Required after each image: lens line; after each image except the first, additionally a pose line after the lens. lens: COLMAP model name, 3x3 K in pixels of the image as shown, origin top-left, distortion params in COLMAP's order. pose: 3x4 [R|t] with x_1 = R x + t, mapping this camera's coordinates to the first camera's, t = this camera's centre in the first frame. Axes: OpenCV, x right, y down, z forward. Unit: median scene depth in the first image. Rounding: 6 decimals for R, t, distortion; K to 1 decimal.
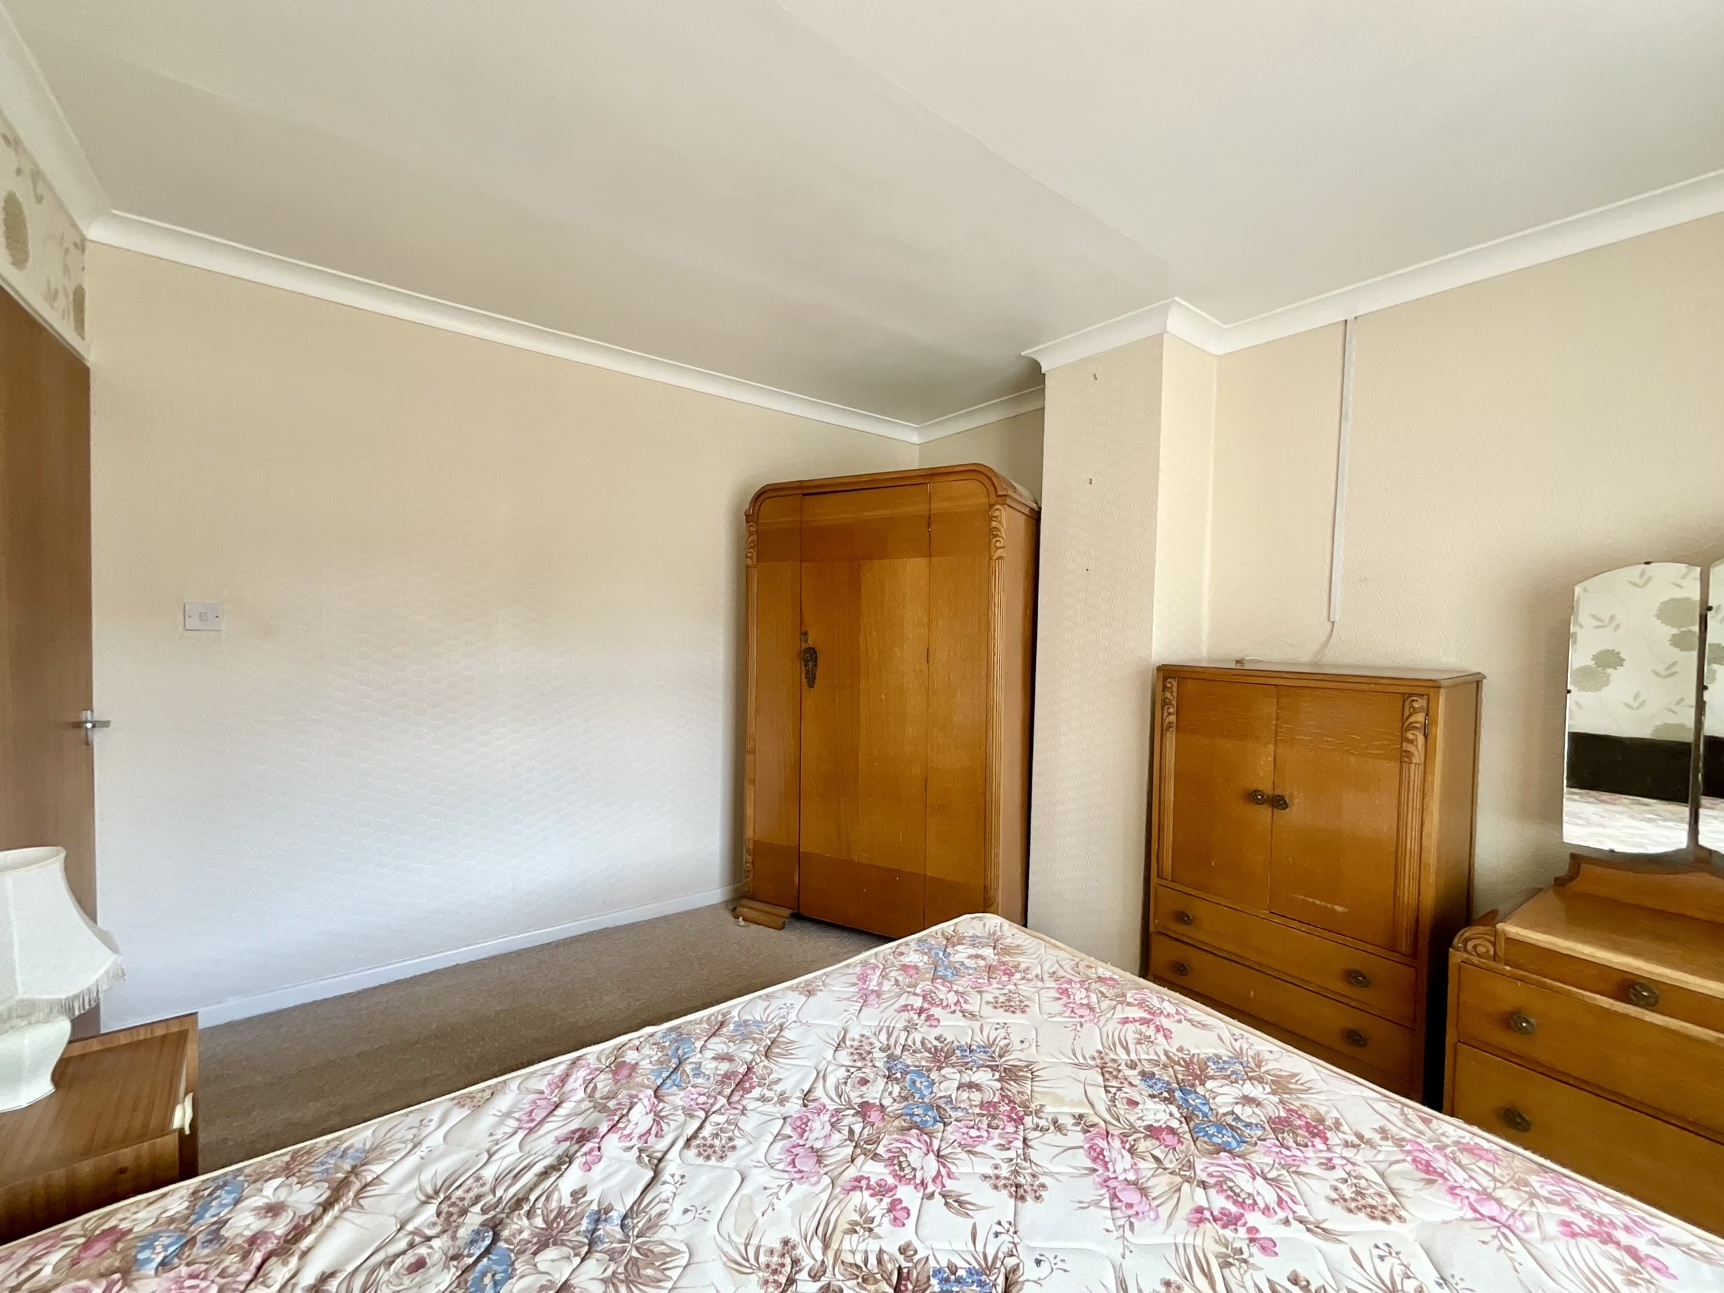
lens RADIAL K [[698.0, 0, 862.7], [0, 698.0, 648.6], [0, 0, 1]] dist [-0.003742, 0.000644]
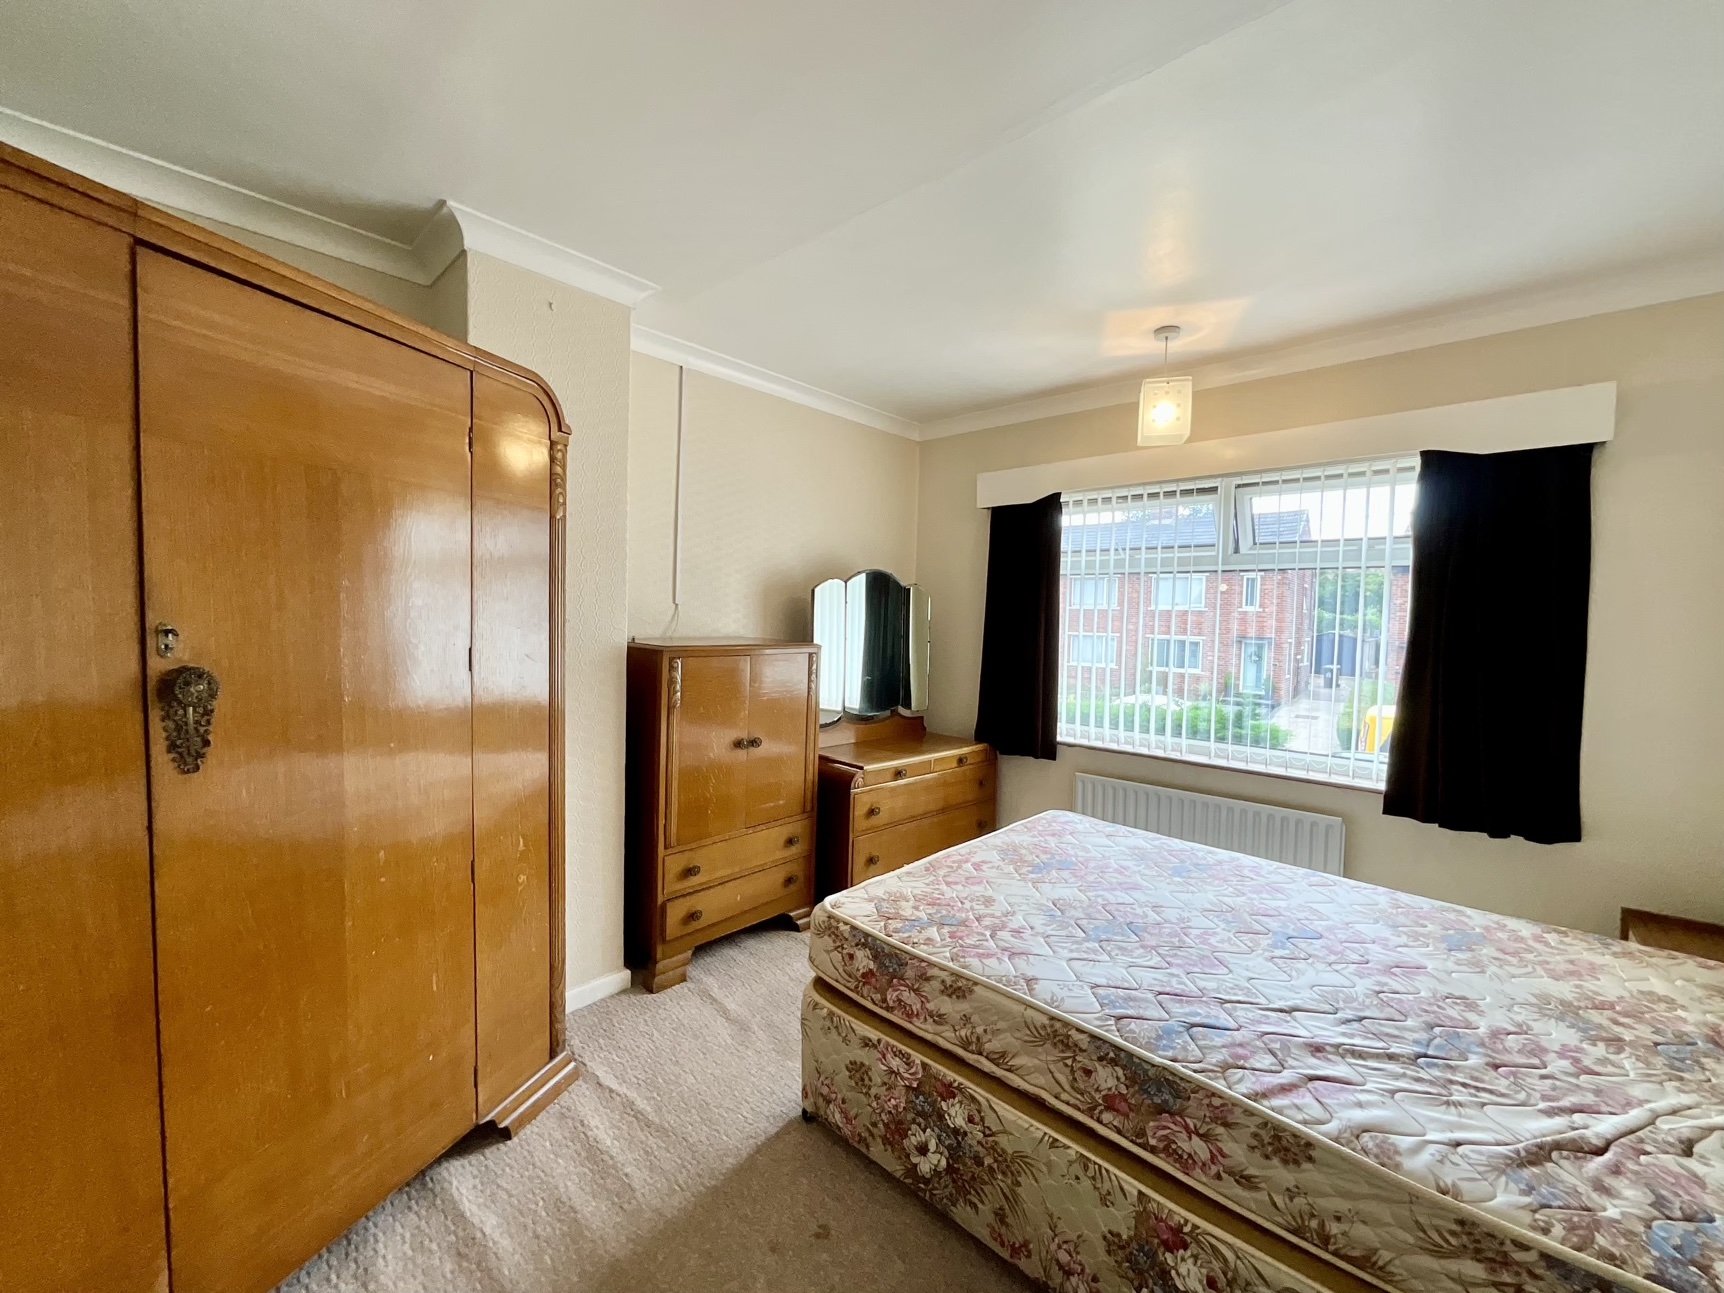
lens RADIAL K [[698.0, 0, 861.7], [0, 698.0, 641.5], [0, 0, 1]] dist [-0.003742, 0.000644]
pose [[-0.165415, -0.060451, 0.984370, -1.075924], [0.006028, 0.998039, 0.062304, -0.077836], [-0.986206, 0.016240, -0.164727, 1.484109]]
